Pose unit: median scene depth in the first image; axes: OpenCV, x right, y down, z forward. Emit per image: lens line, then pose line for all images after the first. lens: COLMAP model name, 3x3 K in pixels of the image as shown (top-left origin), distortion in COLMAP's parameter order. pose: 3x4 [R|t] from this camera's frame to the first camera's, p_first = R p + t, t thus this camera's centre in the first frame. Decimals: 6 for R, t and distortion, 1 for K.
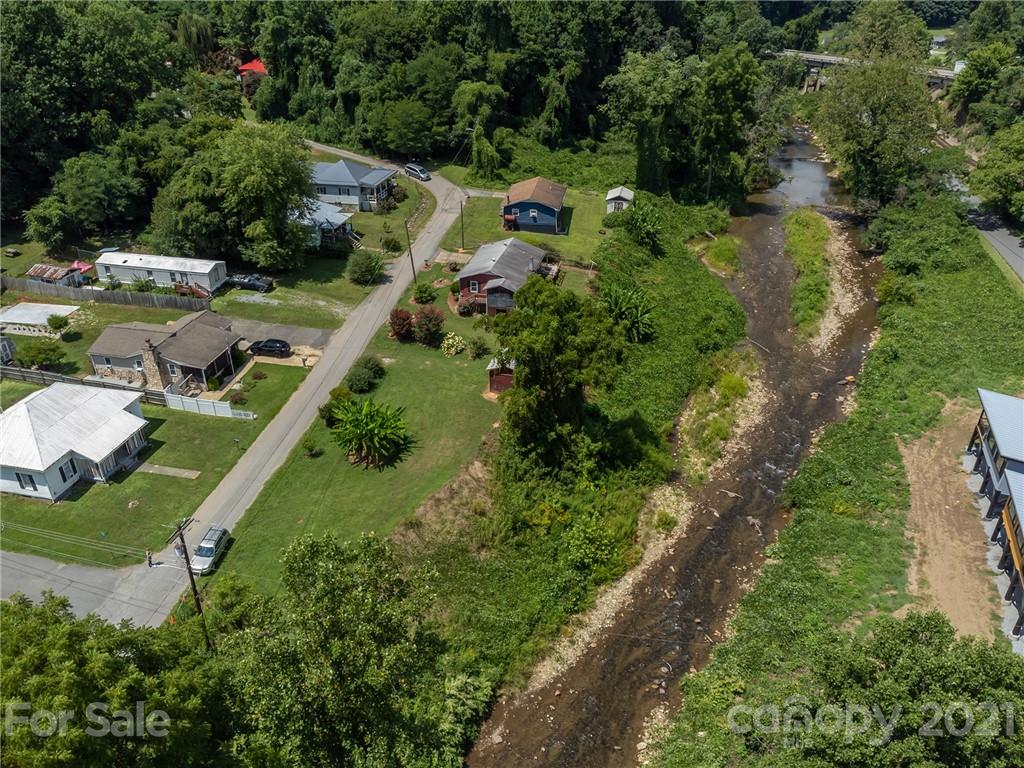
lens RADIAL K [[762.6, 0, 514.8], [0, 762.6, 386.5], [0, 0, 1]] dist [0.002688, 0.013435]
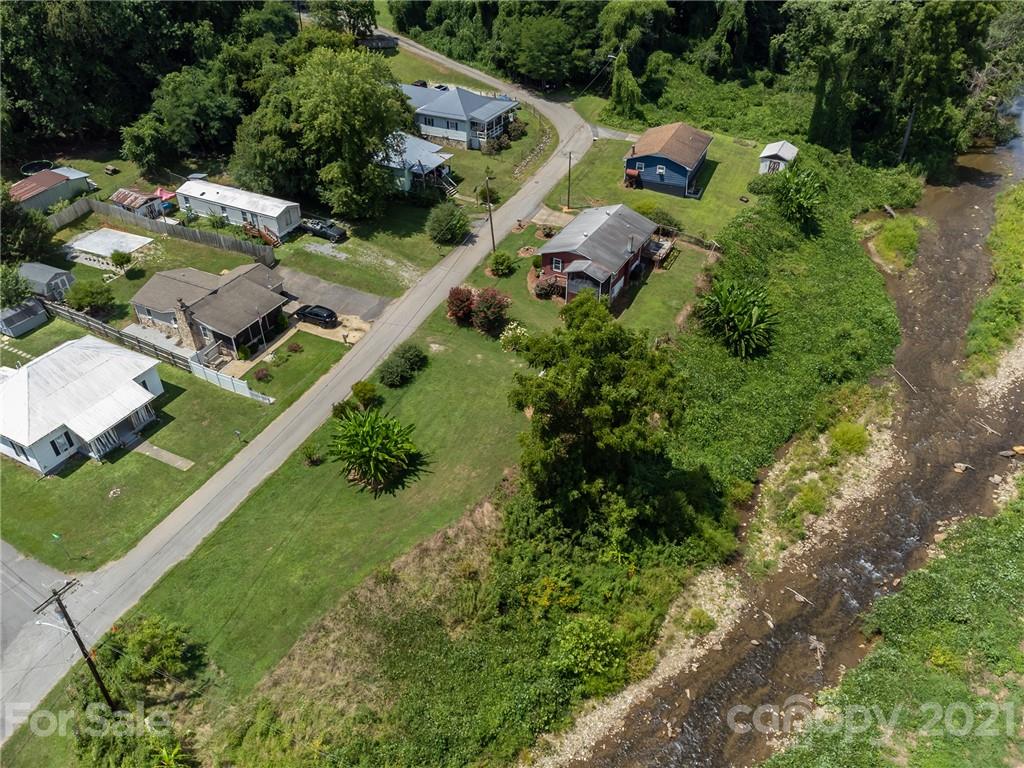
lens RADIAL K [[762.6, 0, 514.8], [0, 762.6, 386.5], [0, 0, 1]] dist [0.002688, 0.013435]
pose [[0.965442, 0.152247, -0.211524, 0.097020], [-0.124138, 0.982280, 0.140413, -0.106369], [0.229154, -0.109302, 0.967234, 0.141796]]
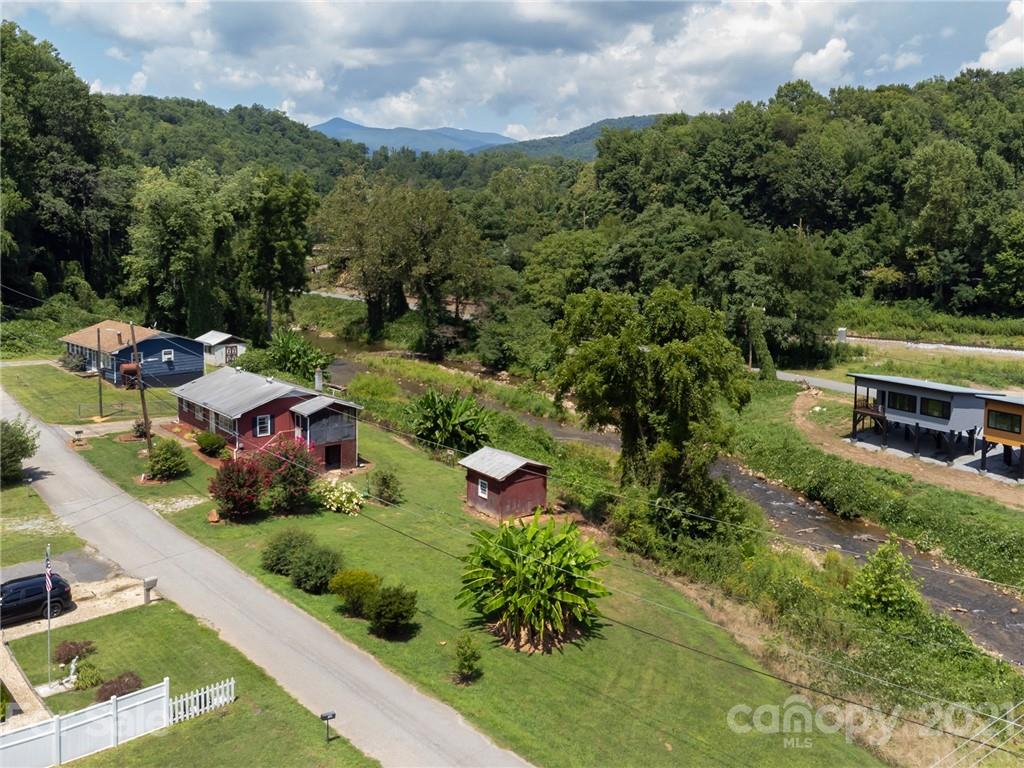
lens RADIAL K [[917.3, 0, 596.0], [0, 917.3, 331.2], [0, 0, 1]] dist [0.001942, 0.017798]
pose [[0.554812, -0.089570, 0.827140, -0.457091], [0.399230, 0.900909, -0.170229, 0.020049], [-0.729931, 0.424664, 0.535595, 0.401231]]
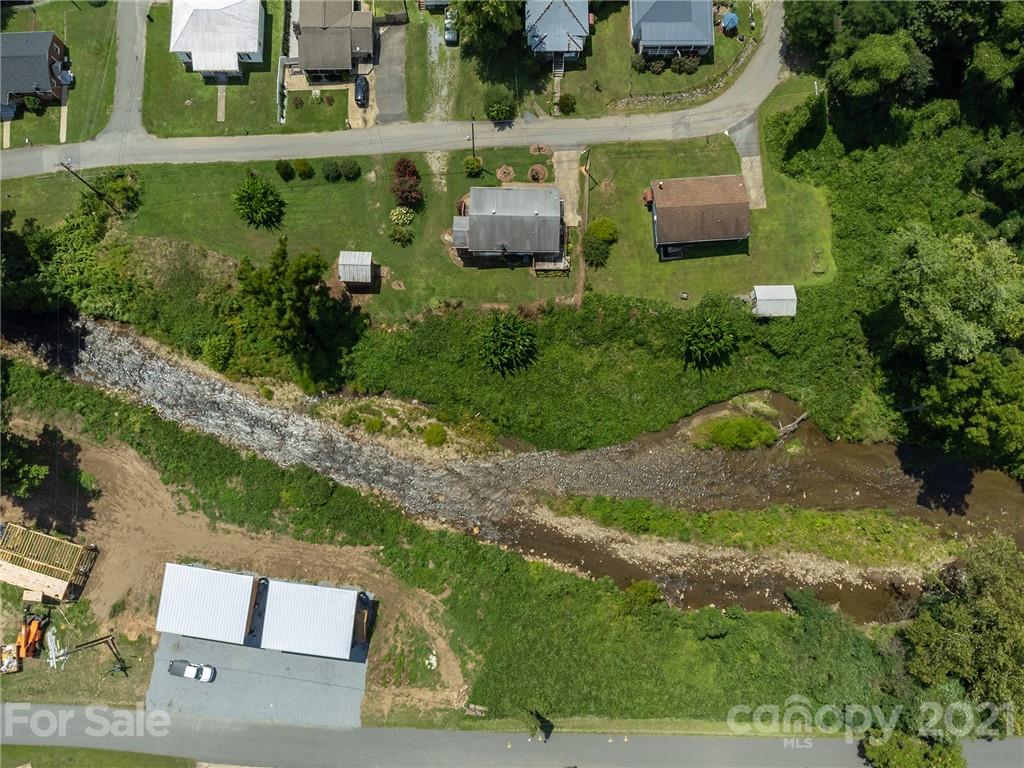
lens RADIAL K [[777.3, 0, 512.0], [0, 777.3, 384.0], [0, 0, 1]] dist [0.011685, -0.002044]
pose [[0.215144, 0.964975, -0.150124, 0.374924], [-0.486510, 0.239196, 0.840294, -1.030989], [0.846771, -0.107747, 0.520931, 0.393199]]
